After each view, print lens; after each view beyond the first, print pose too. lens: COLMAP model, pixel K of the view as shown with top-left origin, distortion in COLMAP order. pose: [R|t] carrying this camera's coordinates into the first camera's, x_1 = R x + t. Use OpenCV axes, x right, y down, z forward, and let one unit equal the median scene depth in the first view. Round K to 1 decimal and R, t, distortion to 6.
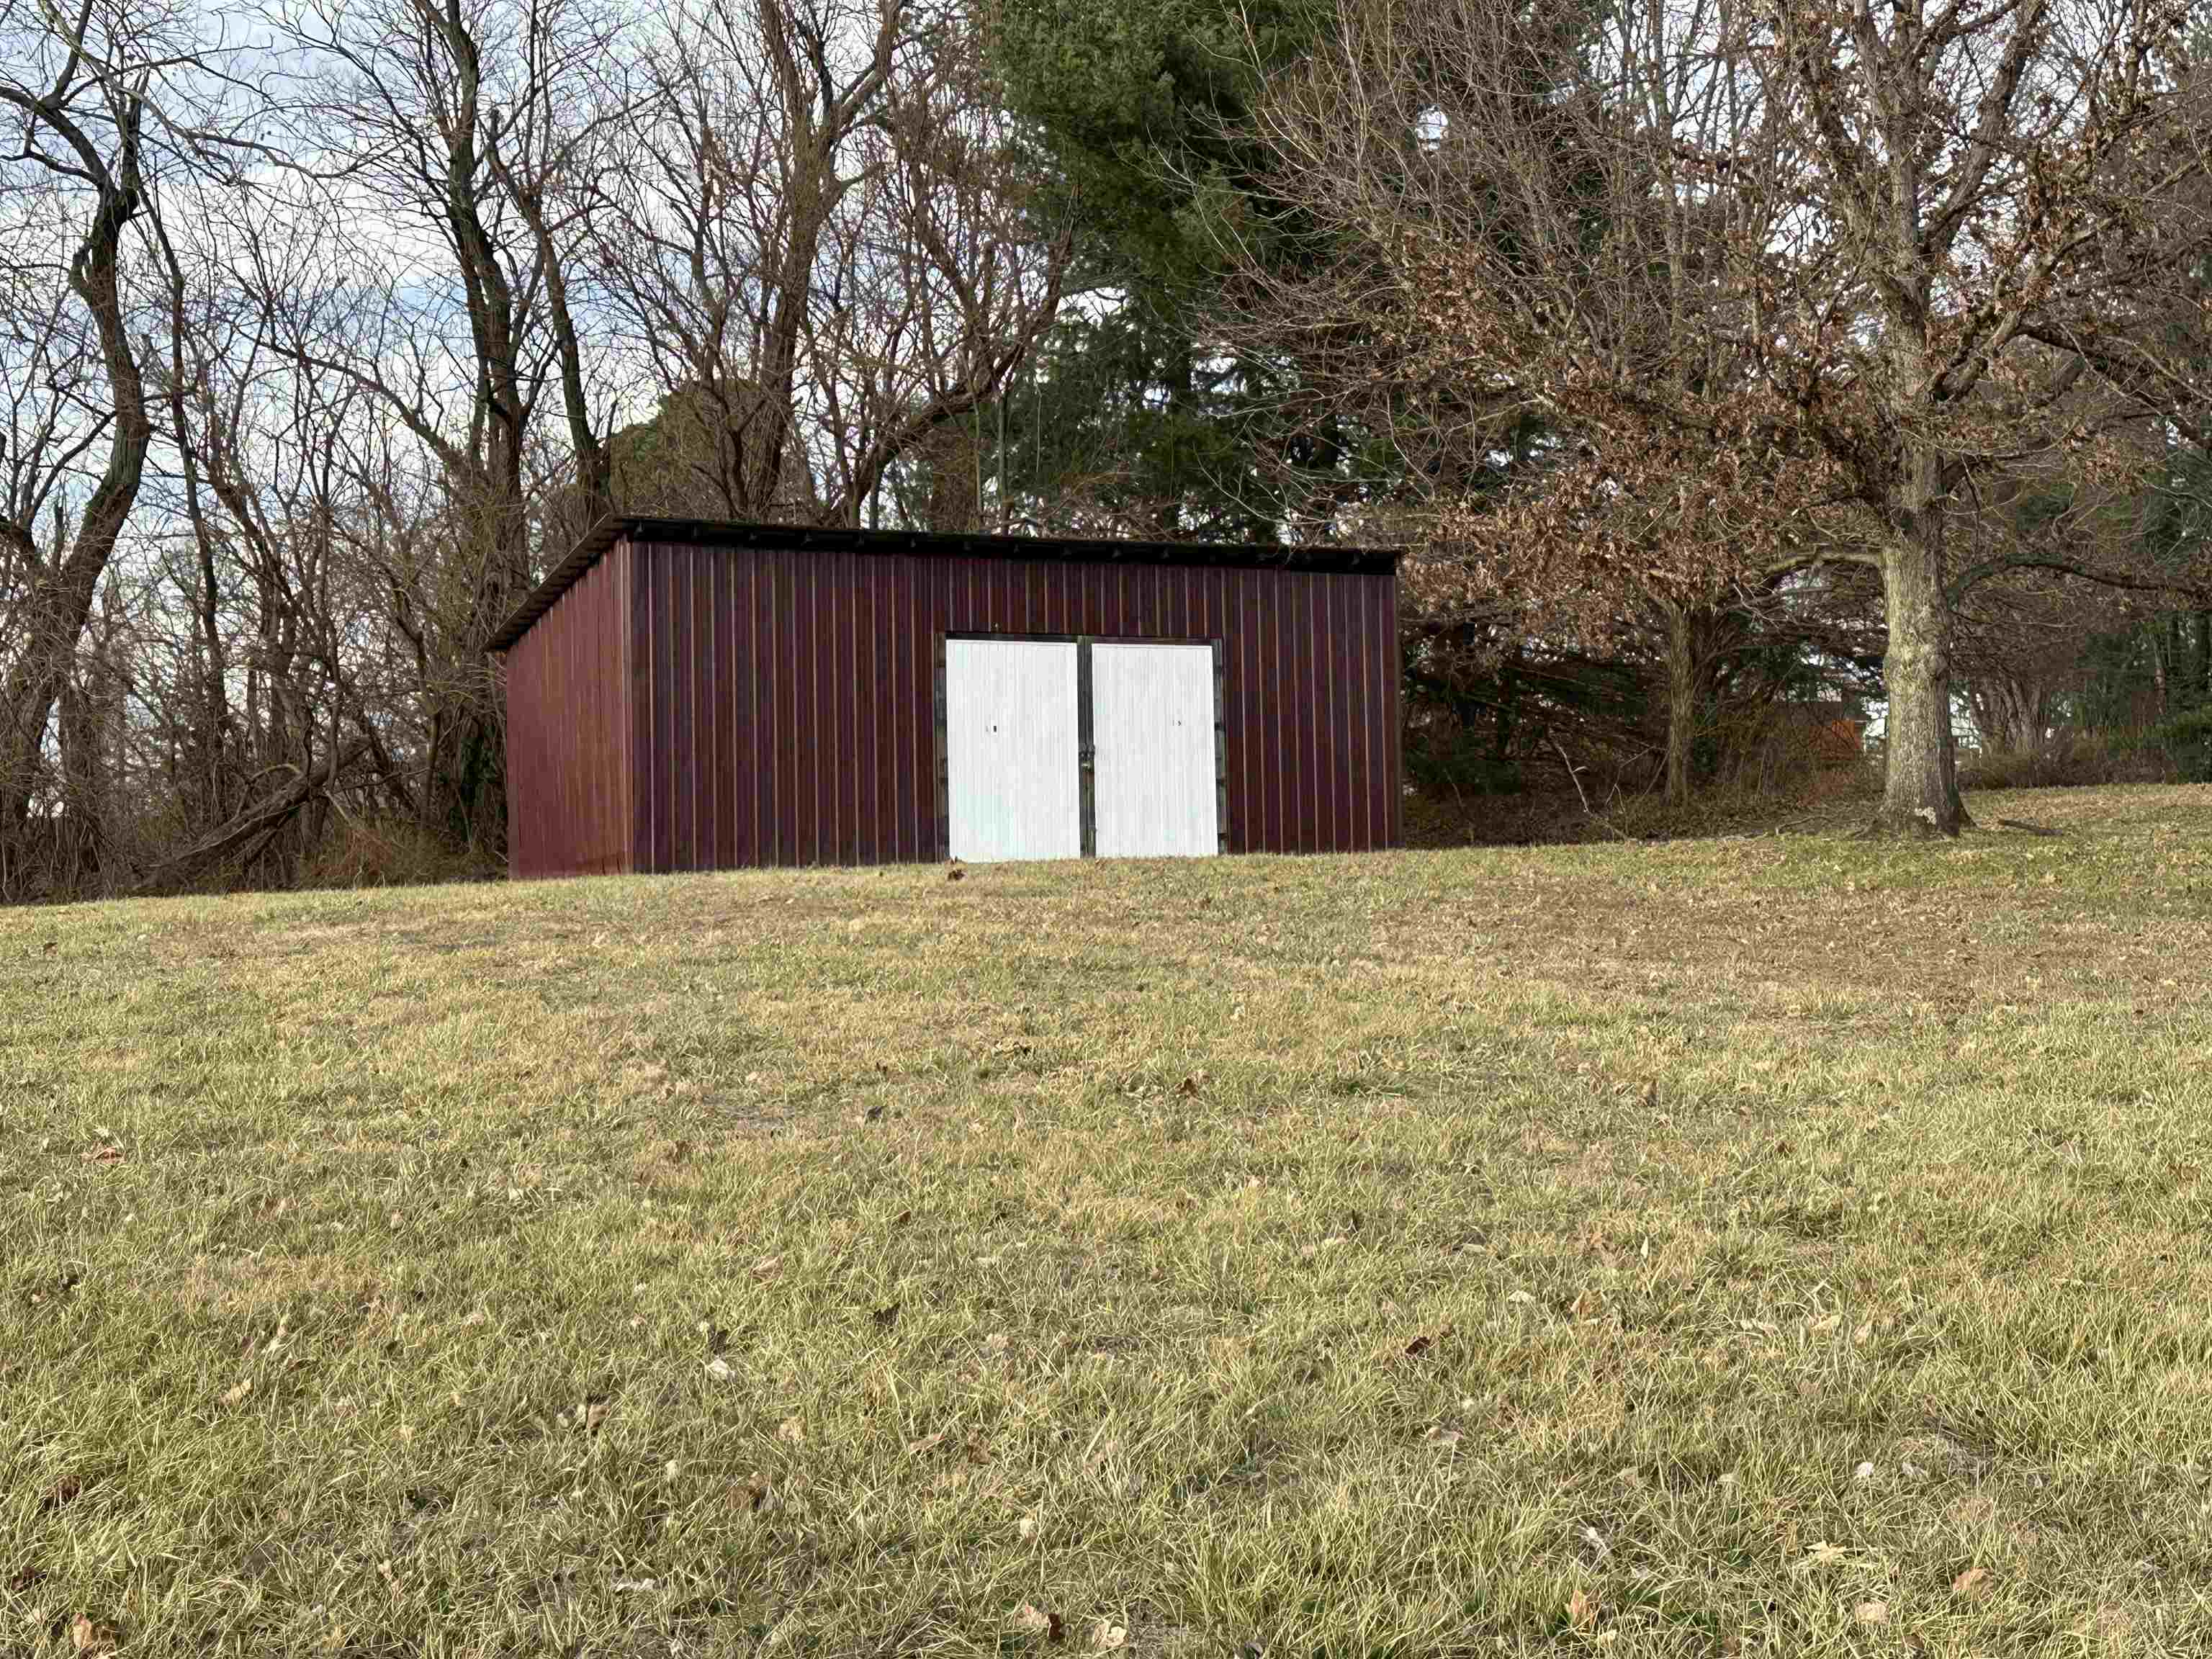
lens RADIAL K [[3090.5, 0, 1101.6], [0, 3090.5, 828.3], [0, 0, 1]] dist [0.137819, 0.000000]
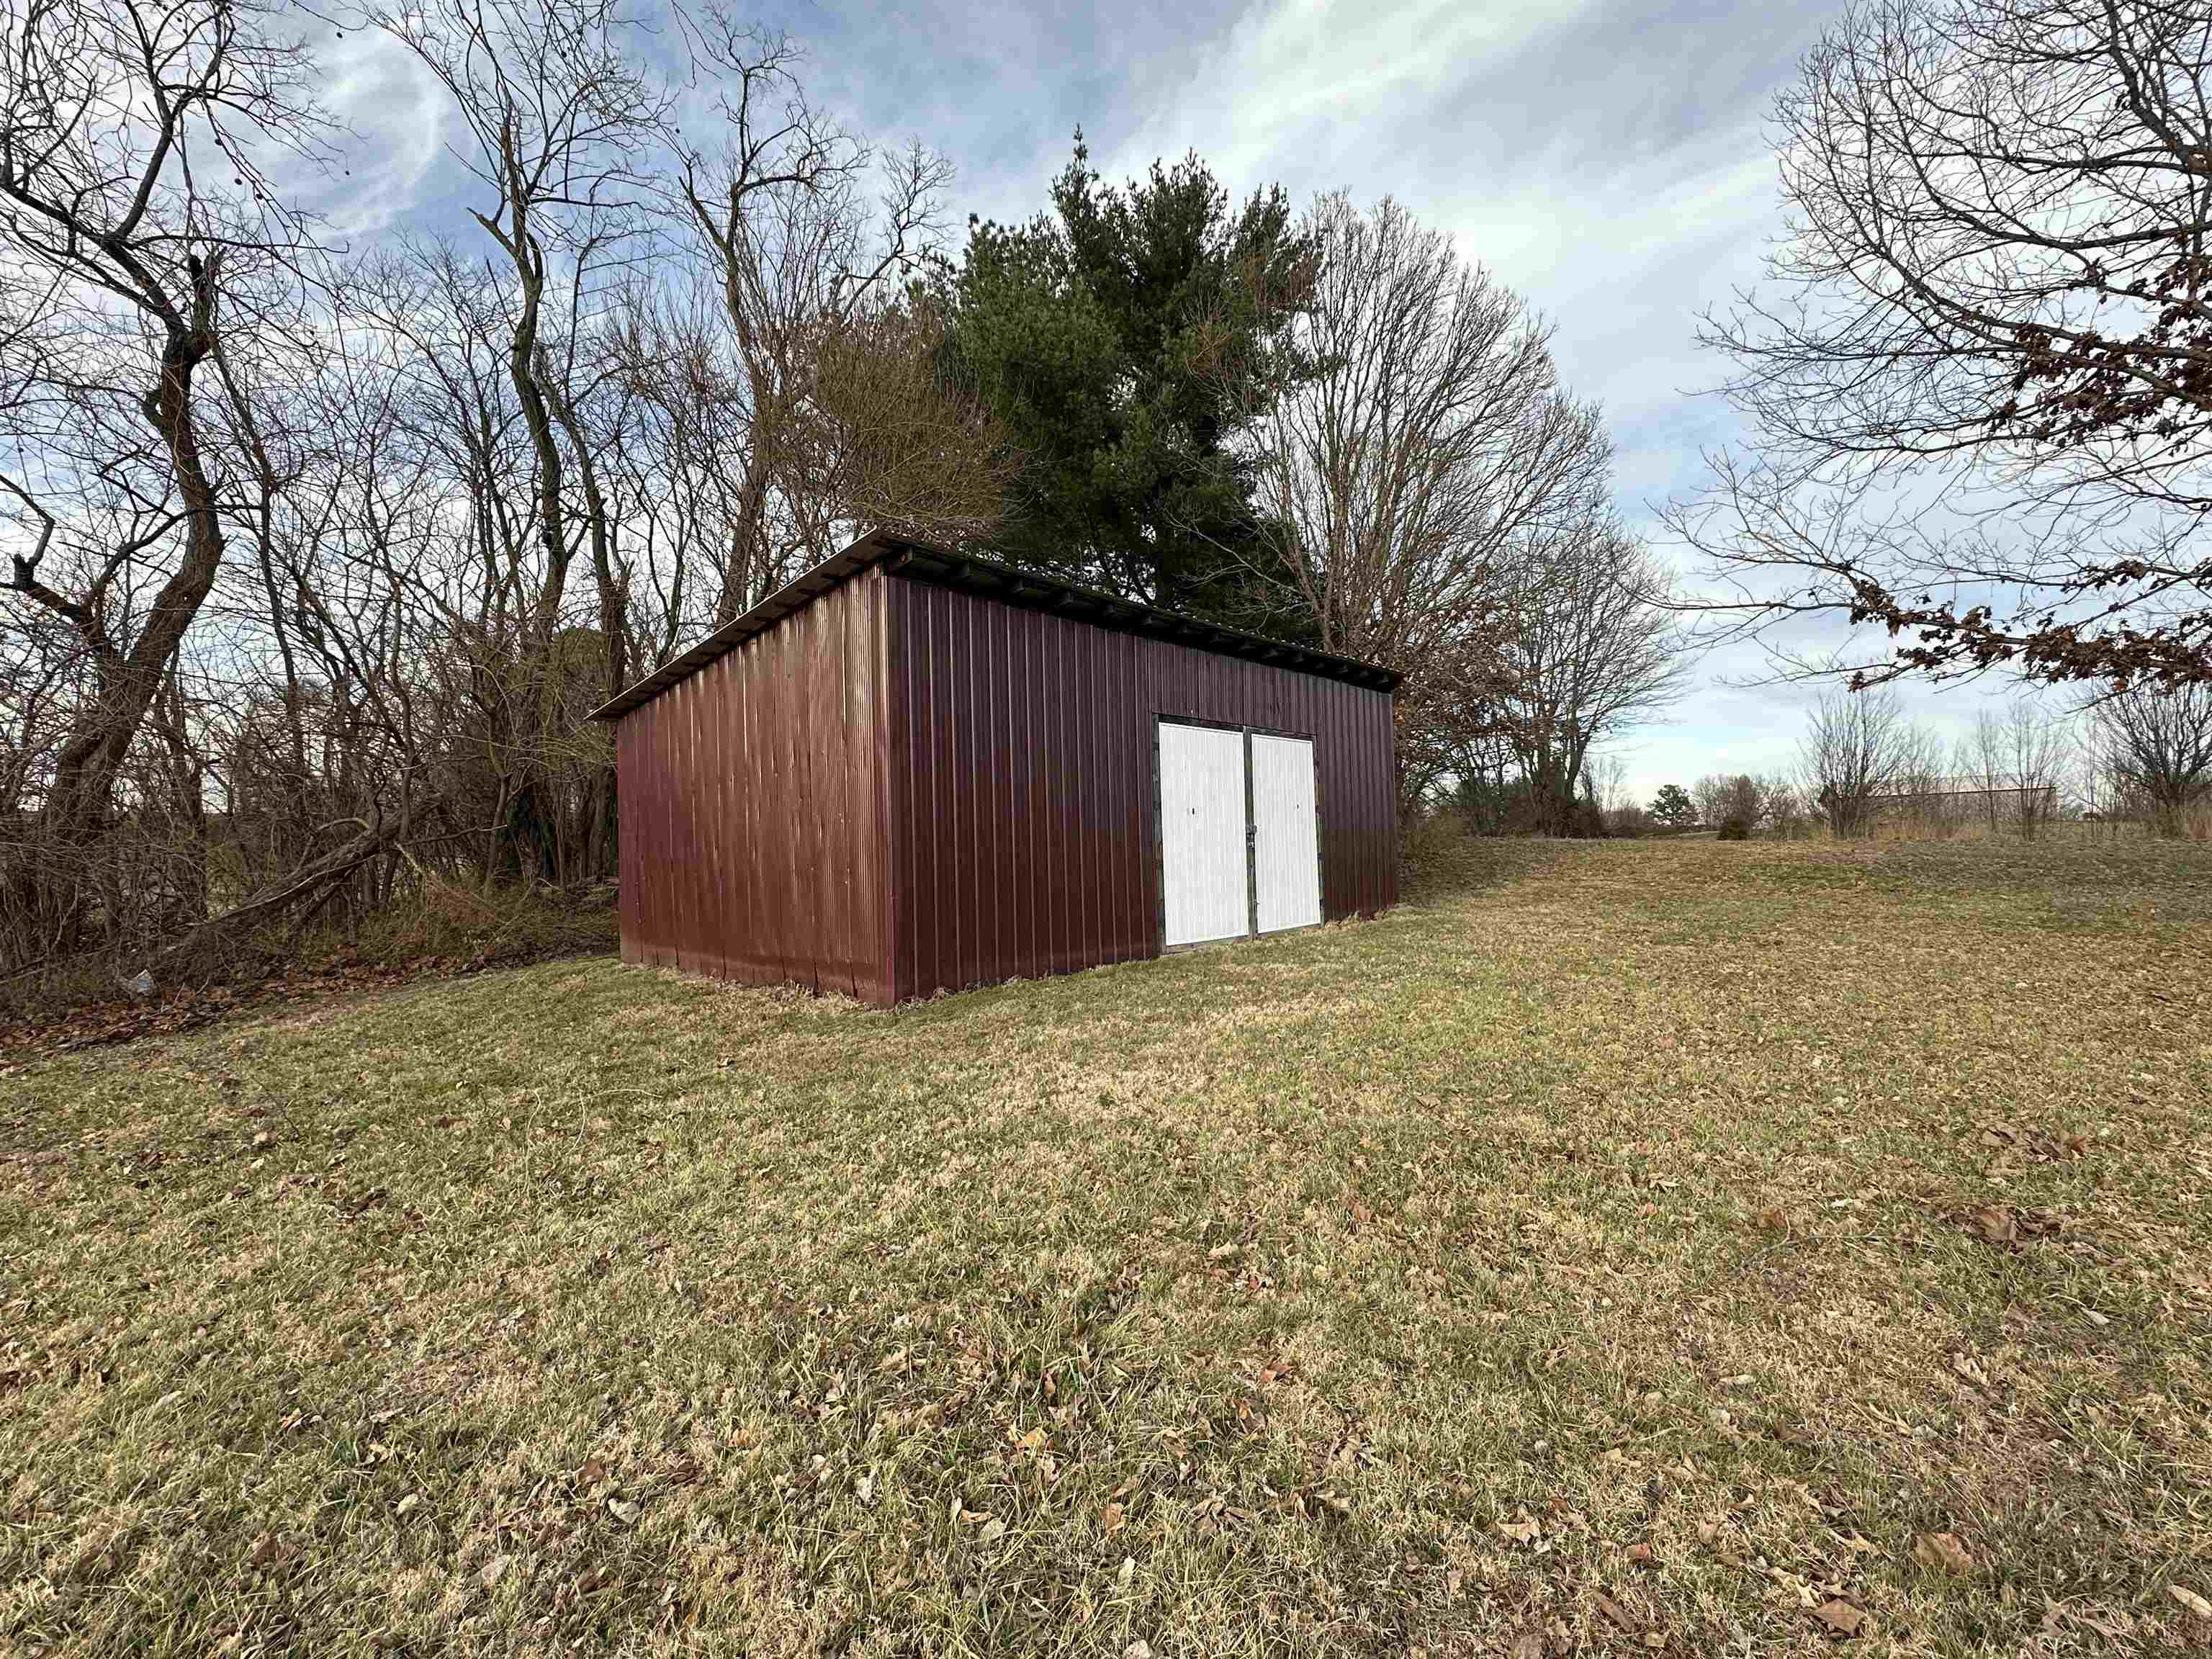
lens RADIAL K [[962.2, 0, 1109.5], [0, 962.2, 820.7], [0, 0, 1]] dist [0.004707, 0.000555]
pose [[0.916502, 0.005144, 0.399996, -0.250270], [-0.008107, 0.999951, 0.005716, -0.040477], [-0.399947, -0.008482, 0.916499, 0.945931]]
